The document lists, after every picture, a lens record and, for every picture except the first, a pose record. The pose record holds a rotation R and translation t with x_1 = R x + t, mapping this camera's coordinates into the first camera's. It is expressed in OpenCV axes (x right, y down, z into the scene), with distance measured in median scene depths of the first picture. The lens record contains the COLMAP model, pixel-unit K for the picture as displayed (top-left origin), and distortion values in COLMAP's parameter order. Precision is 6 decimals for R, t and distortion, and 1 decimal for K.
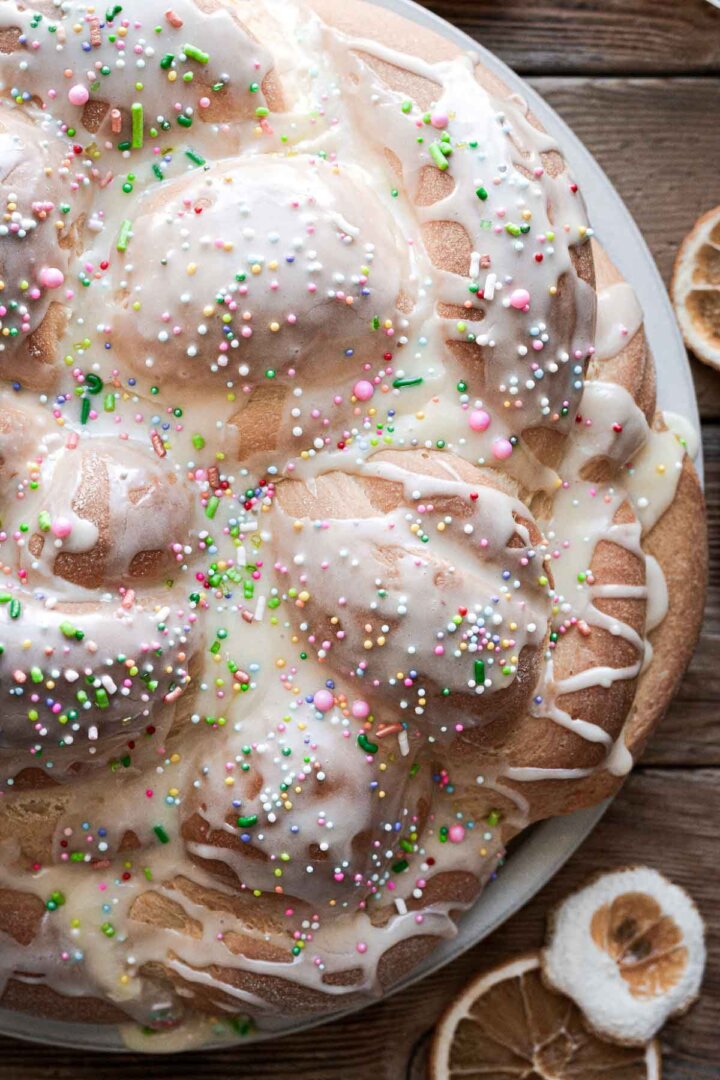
lens RADIAL K [[2761.8, 0, 360.2], [0, 2761.8, 540.6], [0, 0, 1]] dist [0.132157, 0.000000]
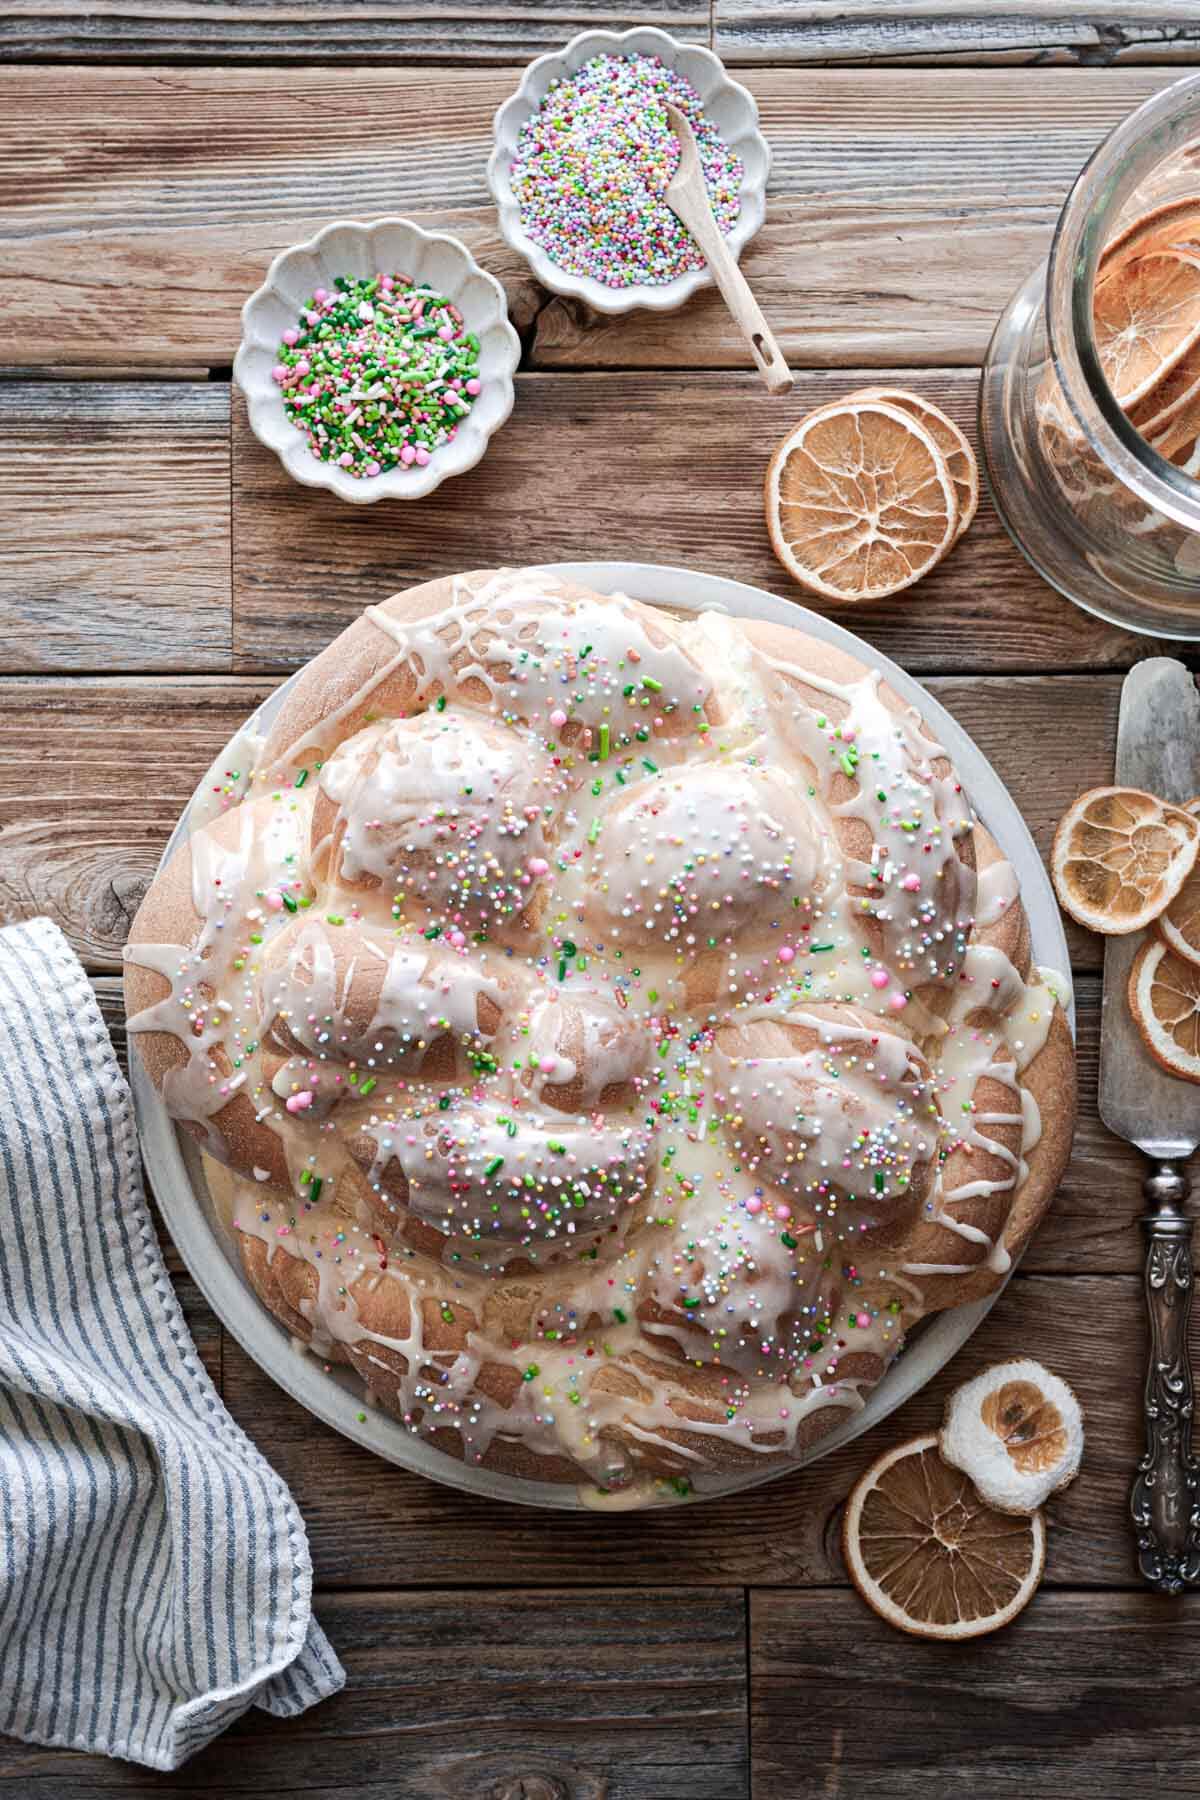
lens RADIAL K [[4603.1, 0, 591.3], [0, 4603.1, 901.9], [0, 0, 1]] dist [0.132157, 0.000000]
pose [[0.999226, 0.001316, -0.039306, -0.004923], [-0.002812, 0.999272, -0.038037, 0.000885], [0.039228, 0.038118, 0.998503, -1.054600]]
